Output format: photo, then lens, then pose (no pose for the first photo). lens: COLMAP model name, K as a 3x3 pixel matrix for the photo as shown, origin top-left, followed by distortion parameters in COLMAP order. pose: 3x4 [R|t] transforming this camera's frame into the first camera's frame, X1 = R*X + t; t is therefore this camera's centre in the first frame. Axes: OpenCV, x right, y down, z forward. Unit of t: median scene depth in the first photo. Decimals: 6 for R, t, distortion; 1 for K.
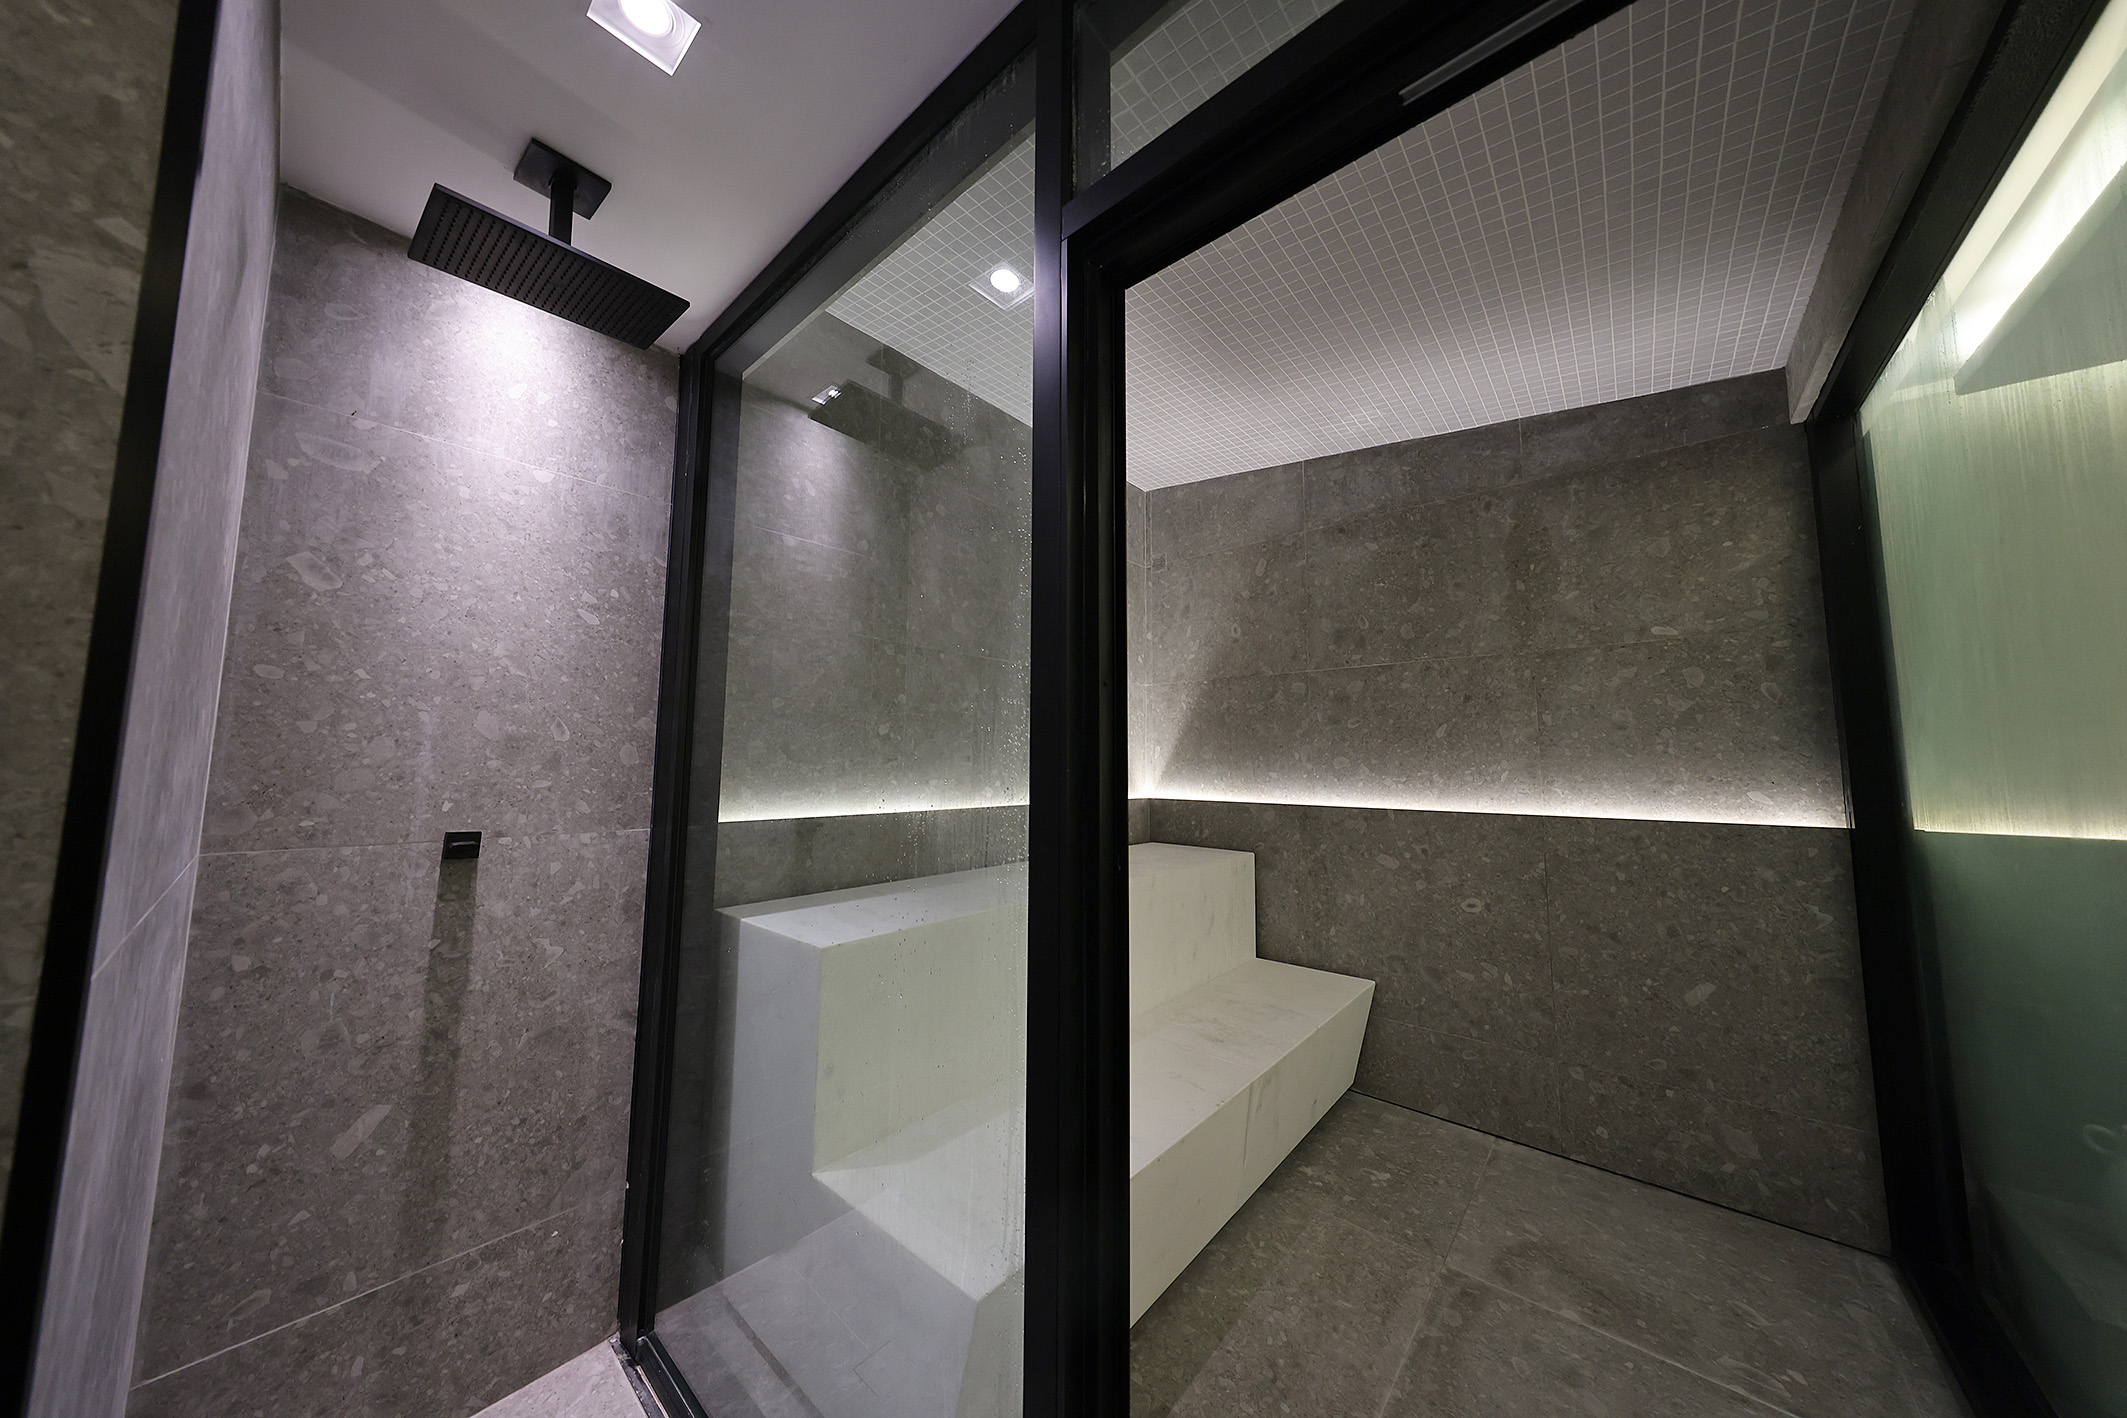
lens RADIAL K [[667.1, 0, 1063.9], [0, 667.1, 705.7], [0, 0, 1]] dist [0.005254, -0.000039]
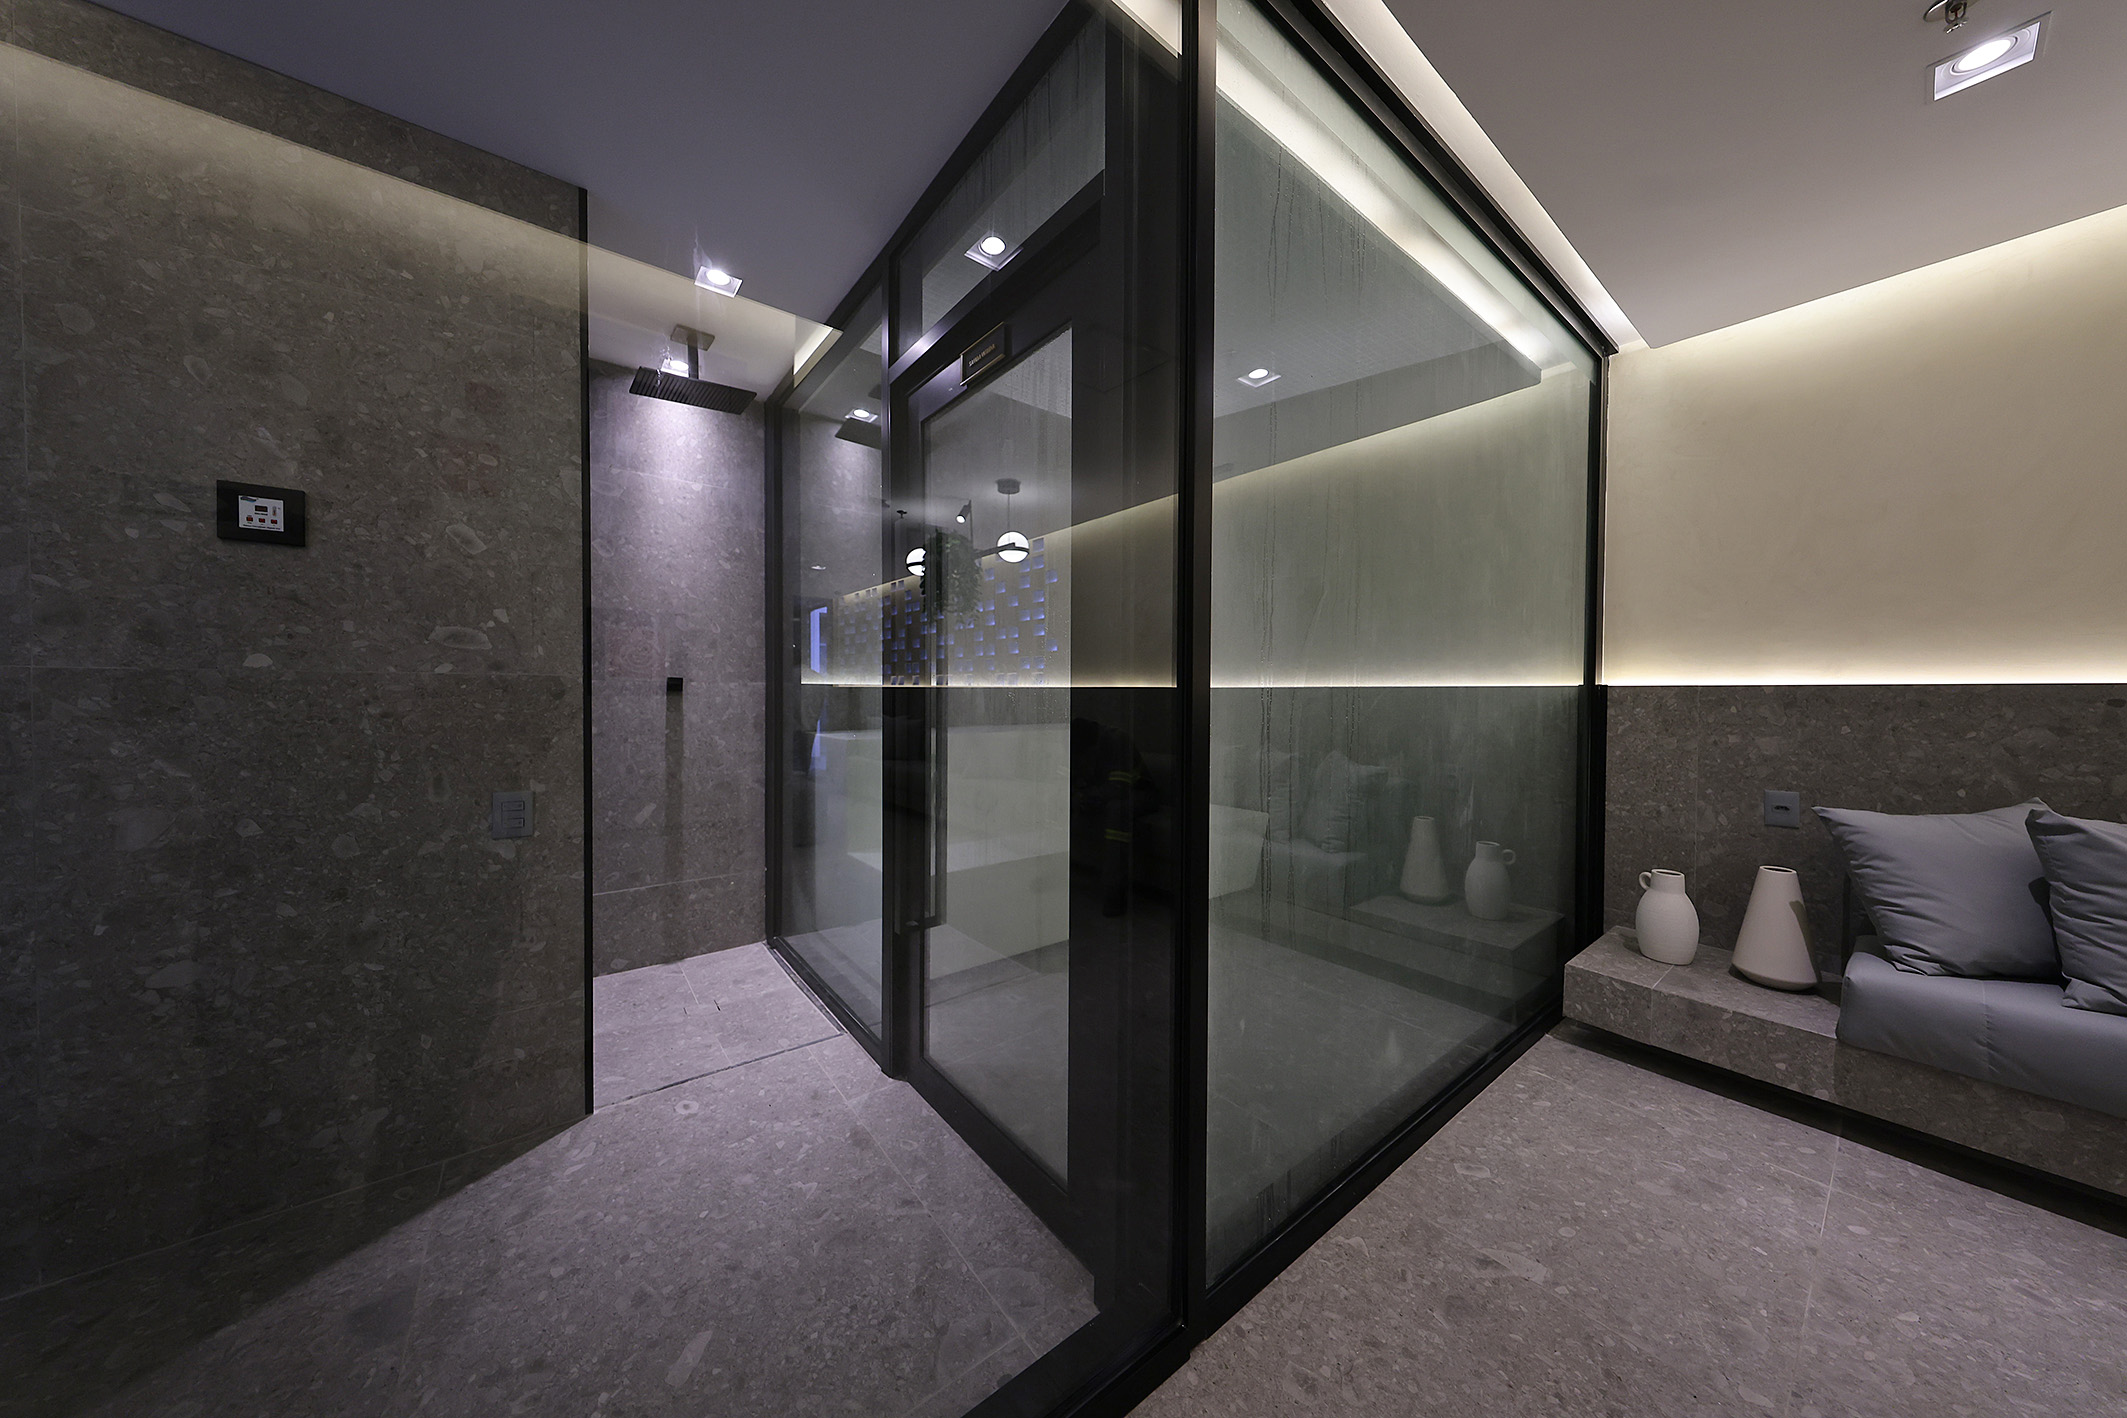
lens RADIAL K [[667.1, 0, 1063.4], [0, 667.1, 704.0], [0, 0, 1]] dist [0.005254, -0.000039]
pose [[0.980760, -0.001050, -0.195213, 0.580067], [0.021513, 0.994476, 0.102735, 0.082024], [0.194027, -0.104958, 0.975365, -0.671485]]
